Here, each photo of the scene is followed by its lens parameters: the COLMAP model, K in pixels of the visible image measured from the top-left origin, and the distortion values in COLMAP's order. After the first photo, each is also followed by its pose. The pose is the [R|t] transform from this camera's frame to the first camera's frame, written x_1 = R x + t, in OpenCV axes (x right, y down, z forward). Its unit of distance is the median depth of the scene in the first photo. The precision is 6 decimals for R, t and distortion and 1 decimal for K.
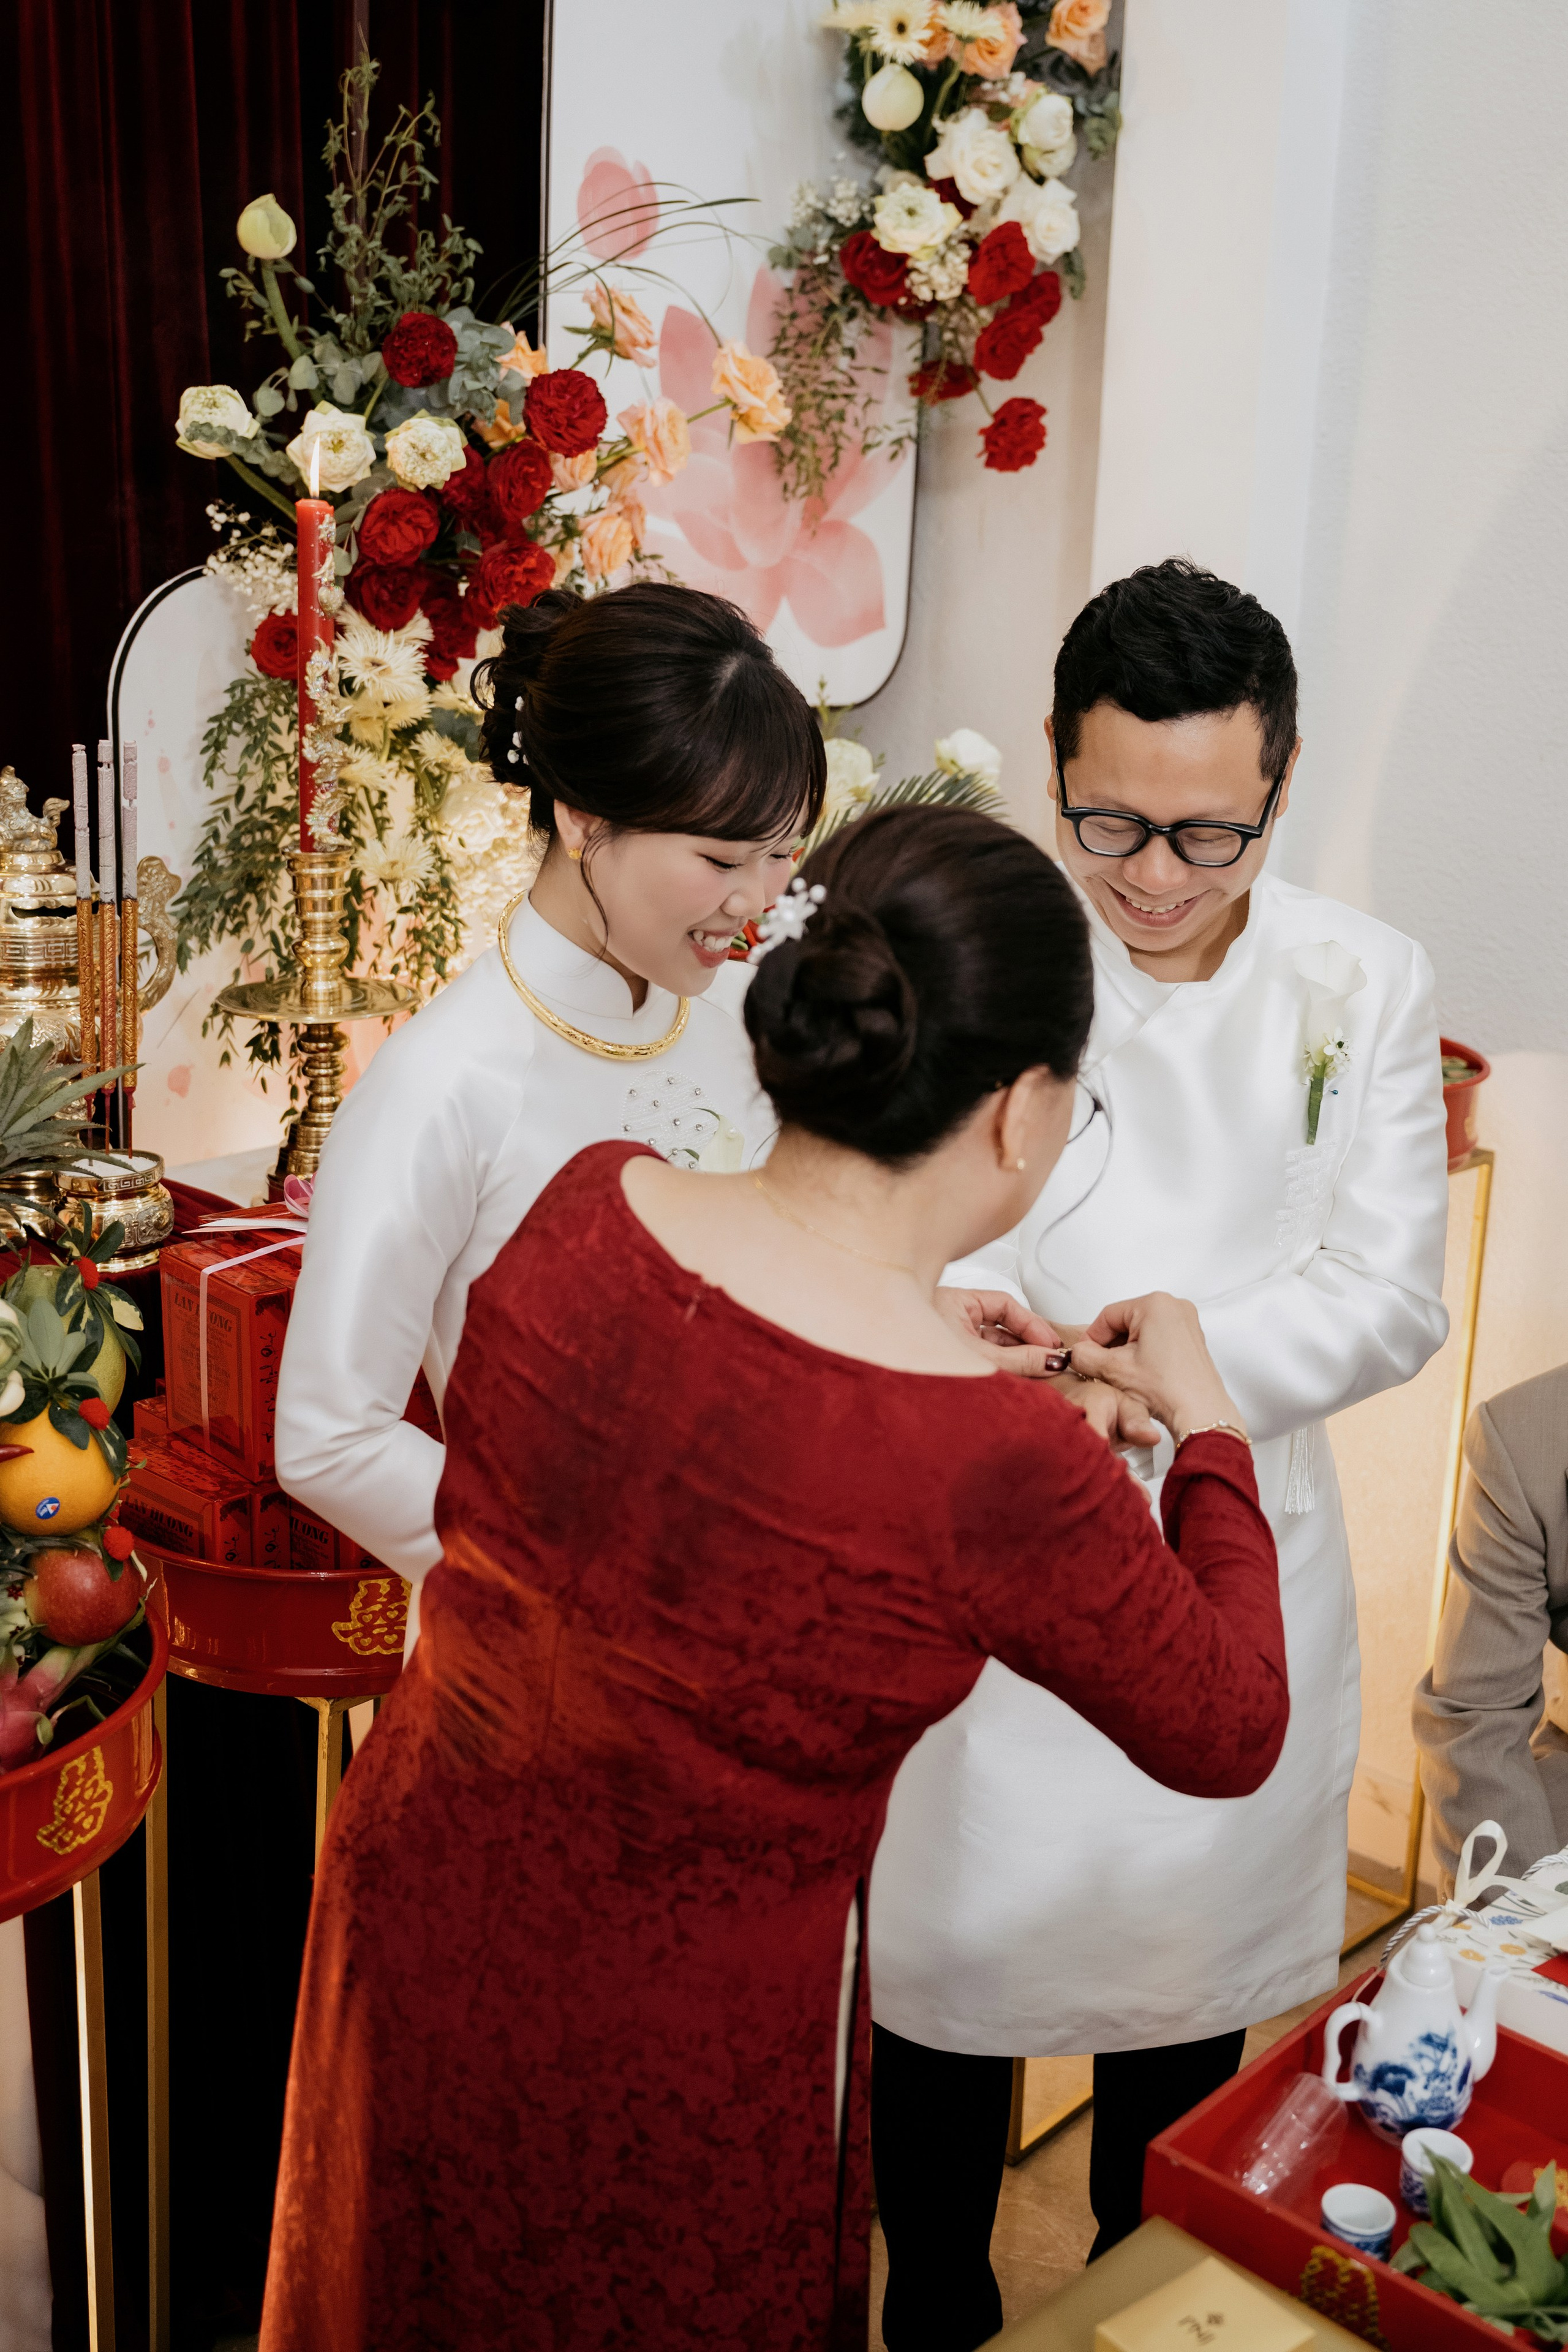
lens RADIAL K [[2518.3, 0, 868.8], [0, 2518.3, 1060.6], [0, 0, 1]] dist [0.002899, 0.000000]
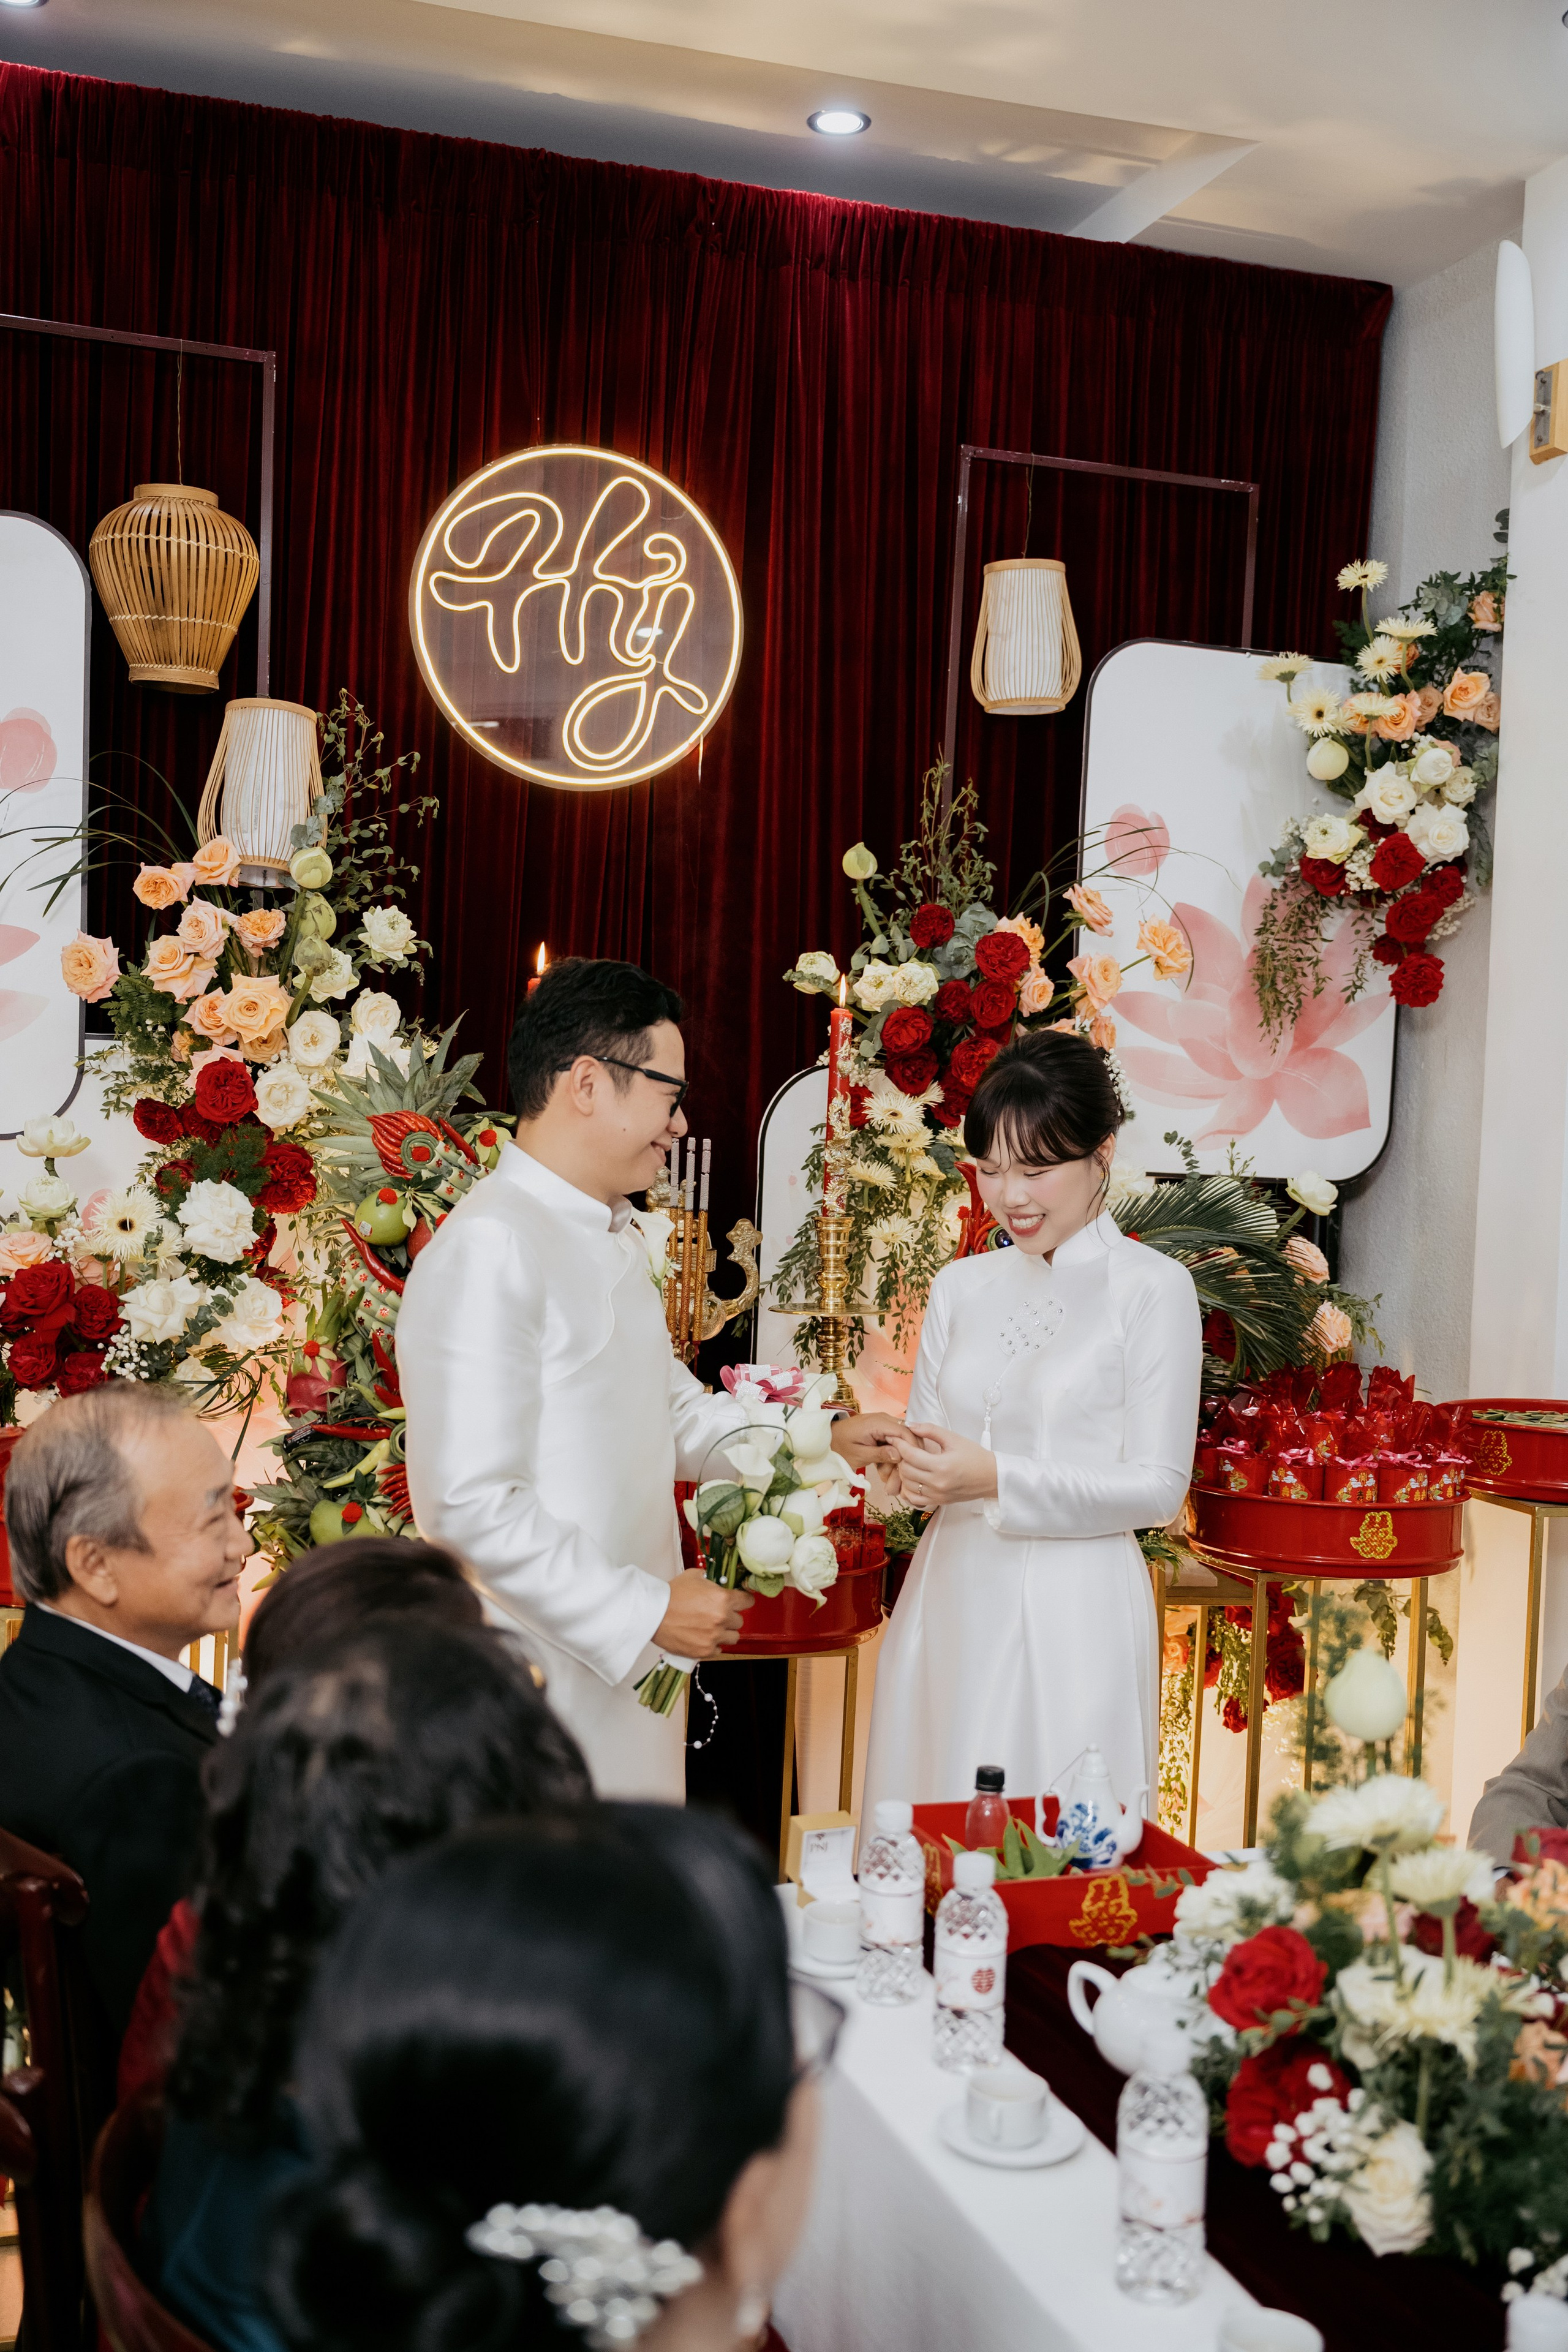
lens RADIAL K [[2461.8, 0, 798.3], [0, 2461.8, 1176.7], [0, 0, 1]] dist [0.022339, 0.000000]
pose [[0.866984, 0.004186, -0.498318, 0.519918], [-0.112629, 0.975736, -0.187759, 0.180491], [0.485441, 0.218909, 0.846420, -0.352558]]
